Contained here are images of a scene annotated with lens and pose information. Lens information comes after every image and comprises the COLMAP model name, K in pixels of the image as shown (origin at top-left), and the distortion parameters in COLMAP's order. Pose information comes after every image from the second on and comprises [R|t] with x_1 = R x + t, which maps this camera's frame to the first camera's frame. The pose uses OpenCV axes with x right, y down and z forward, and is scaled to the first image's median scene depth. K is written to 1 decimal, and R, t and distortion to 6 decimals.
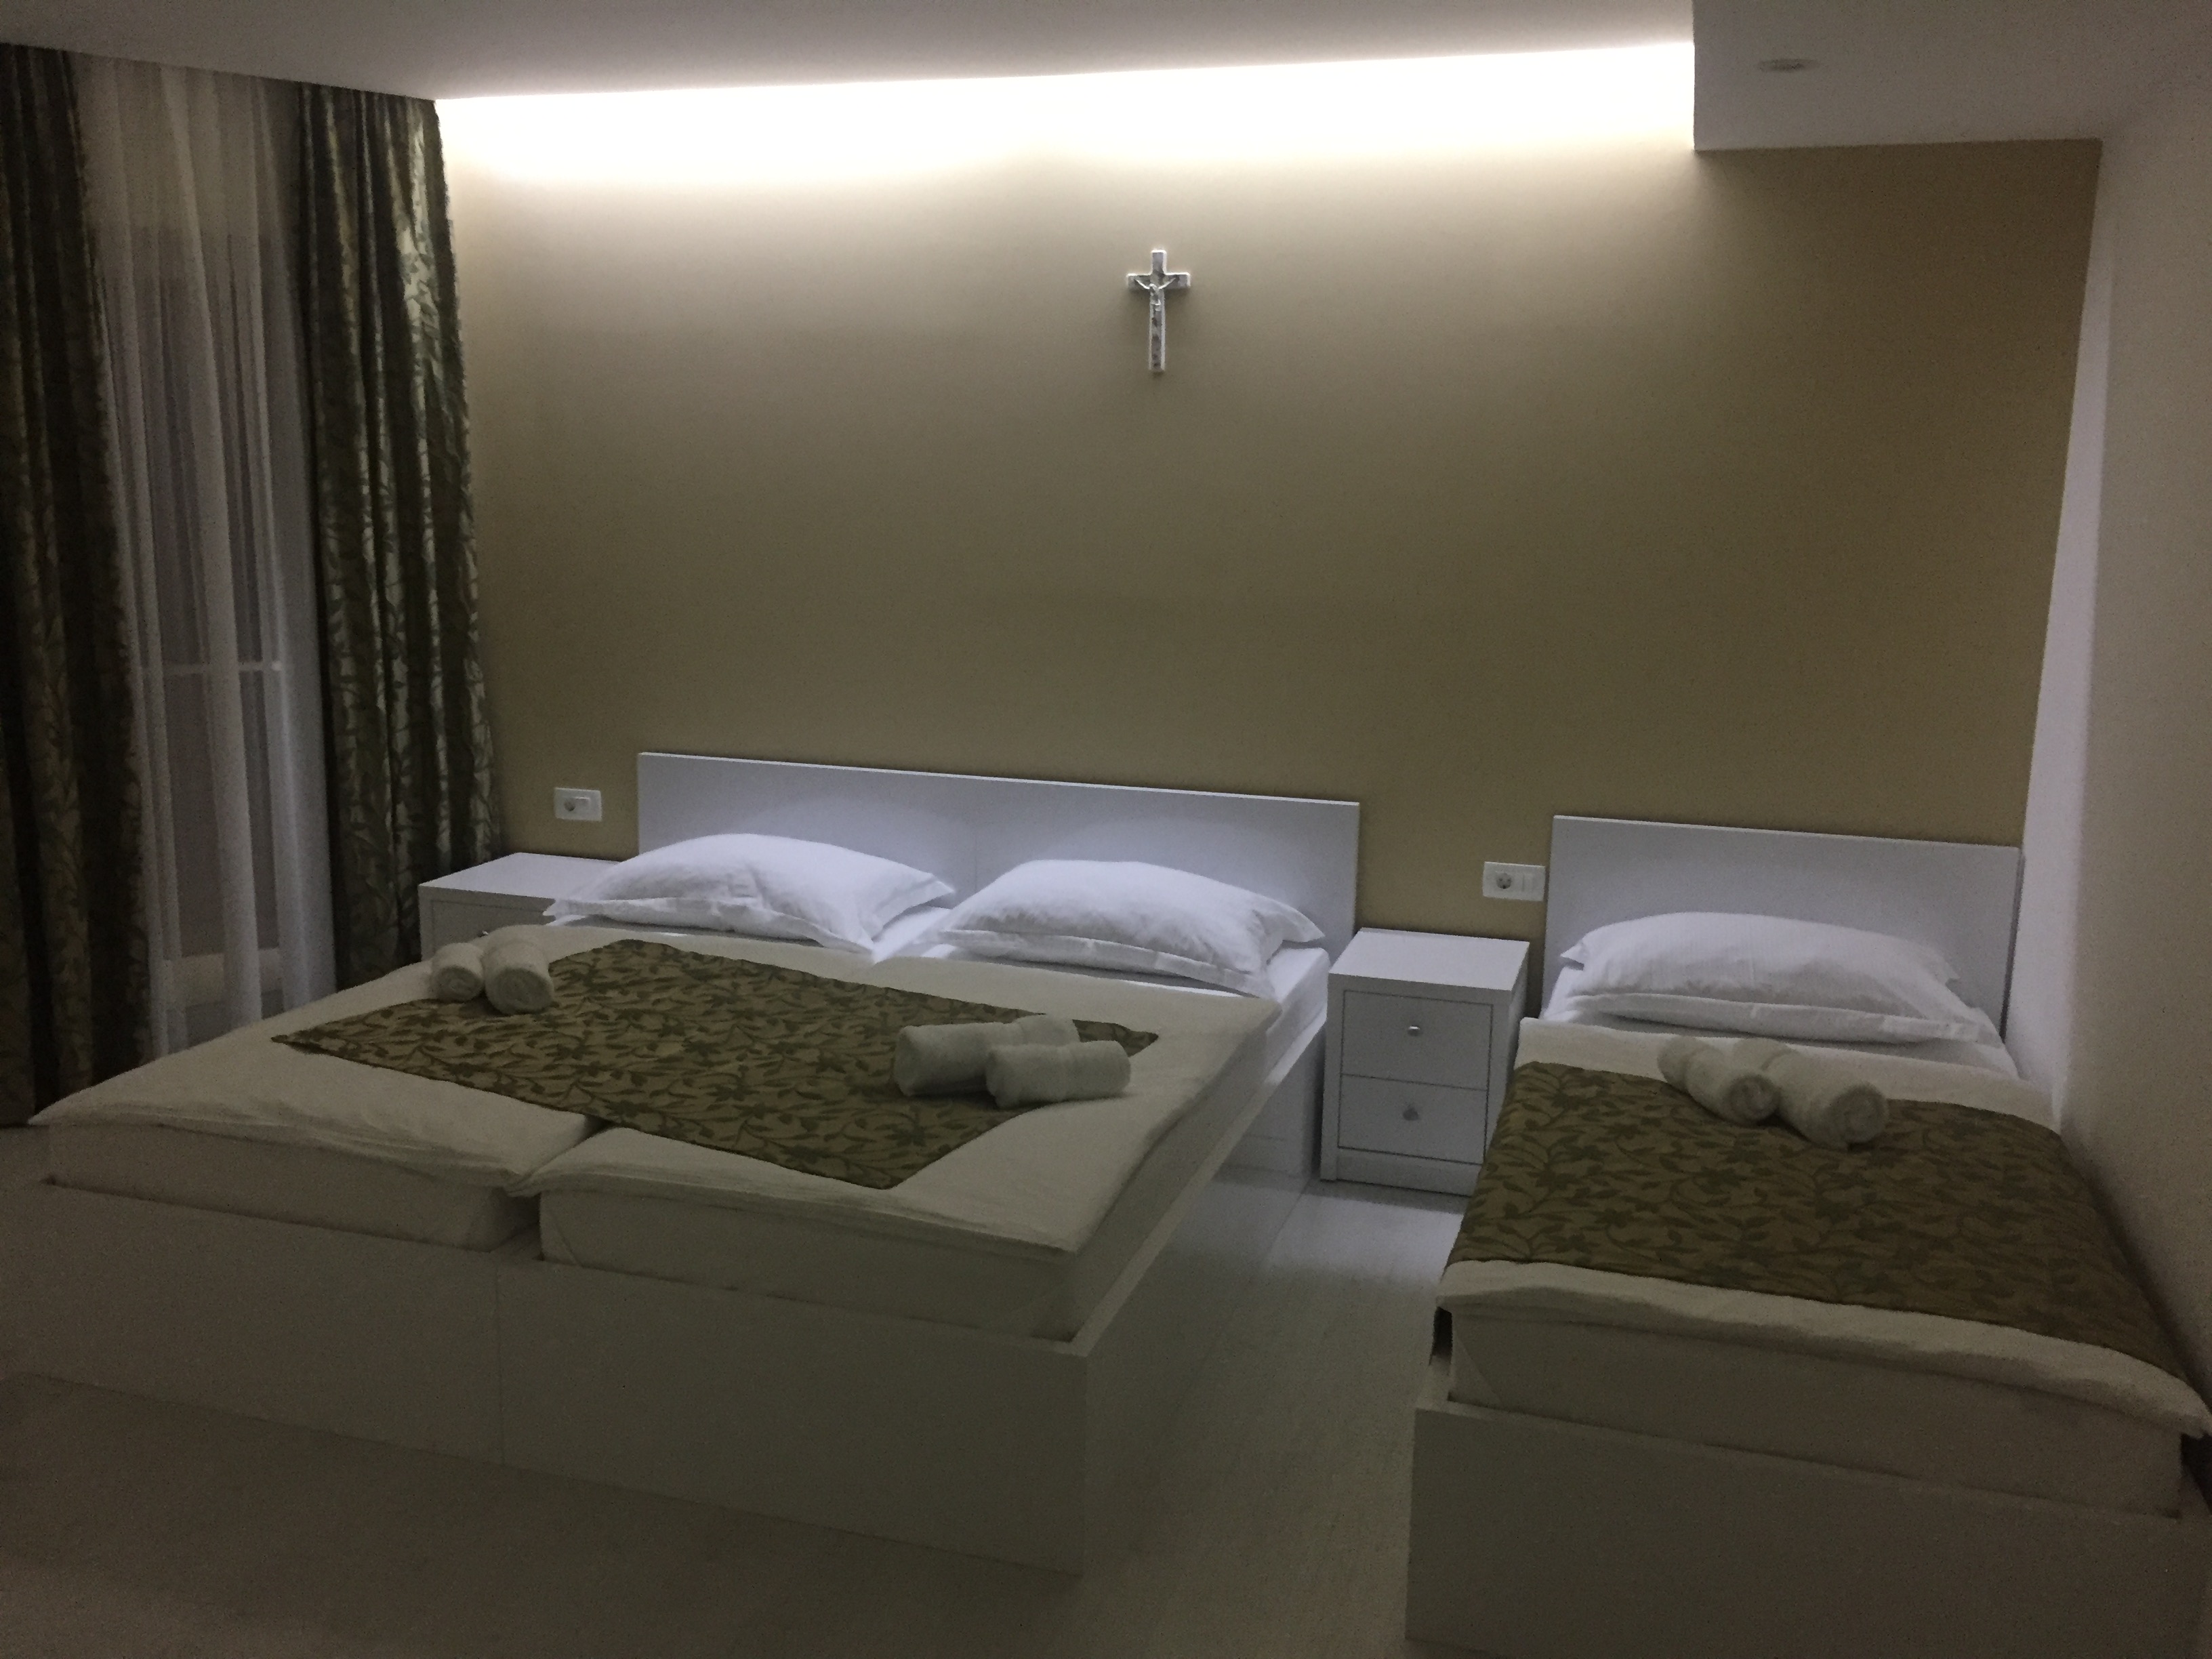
lens RADIAL K [[1898.6, 0, 1106.0], [0, 1898.6, 829.5], [0, 0, 1]] dist [0.088352, -0.137997]
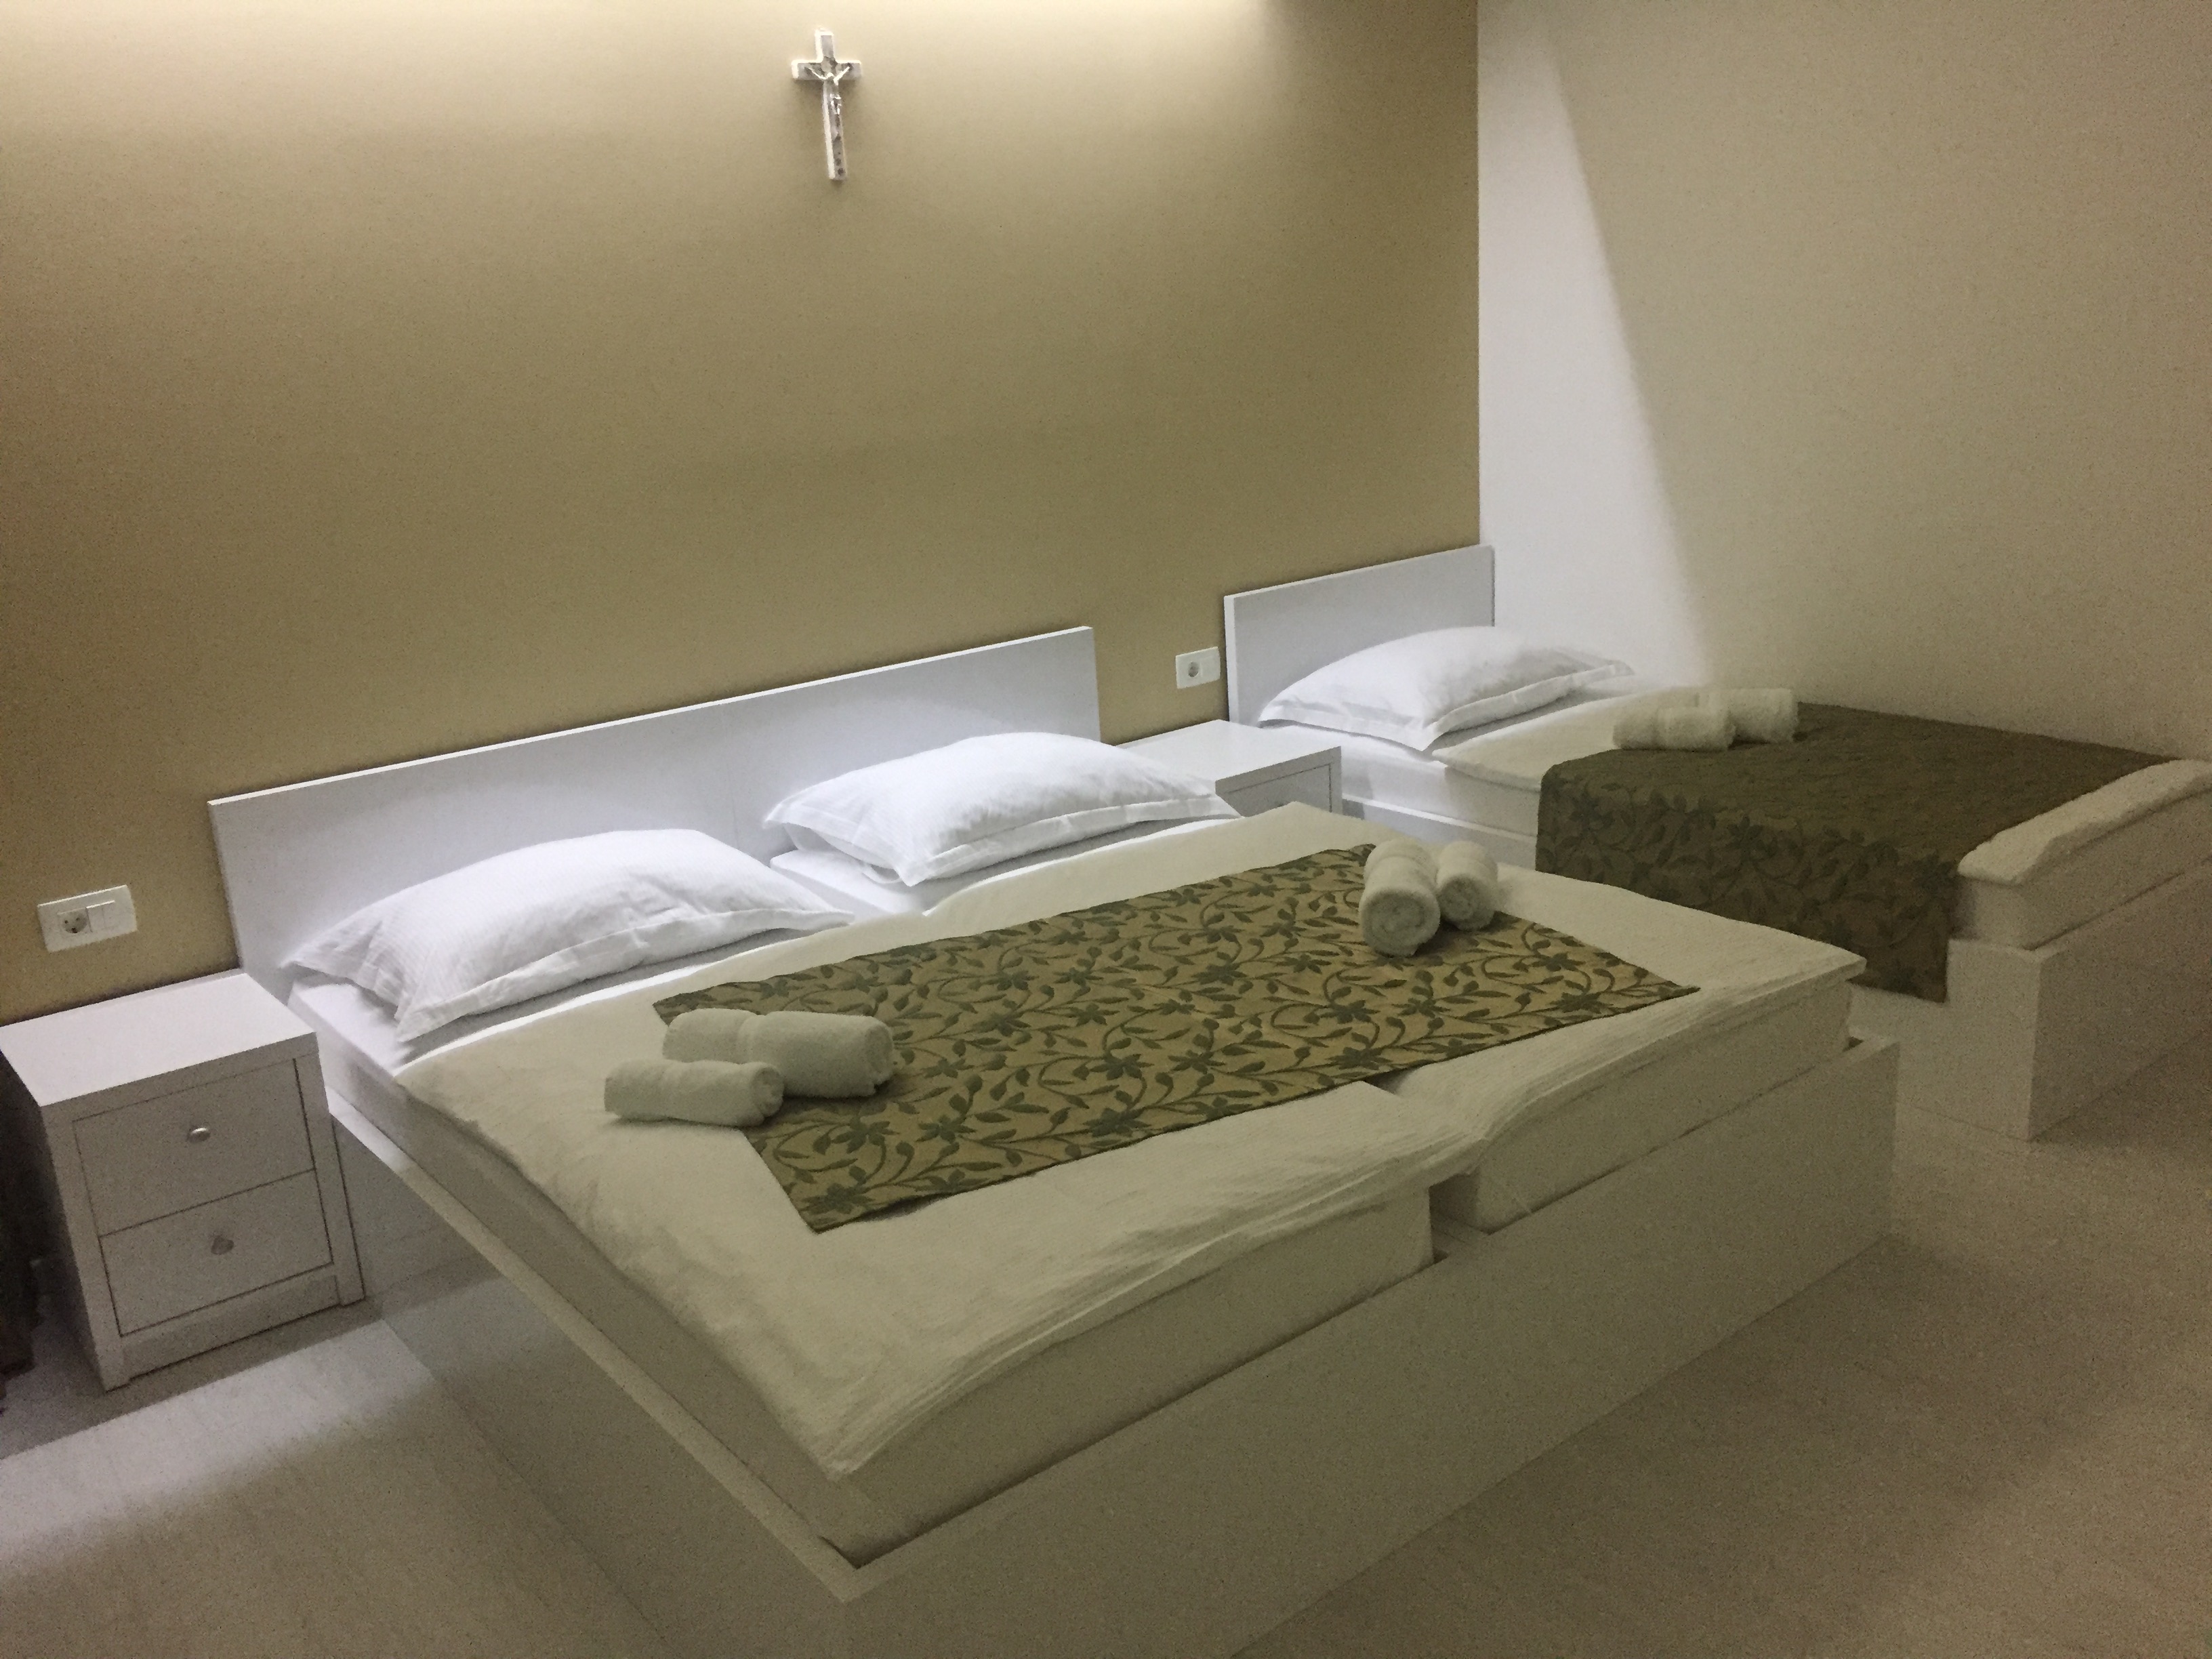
lens RADIAL K [[1898.6, 0, 1106.0], [0, 1898.6, 829.5], [0, 0, 1]] dist [0.088352, -0.137997]
pose [[0.558786, -0.283077, 0.779503, -0.729190], [0.231954, 0.955774, 0.180814, -0.098371], [-0.796213, 0.079773, 0.599734, 0.455773]]
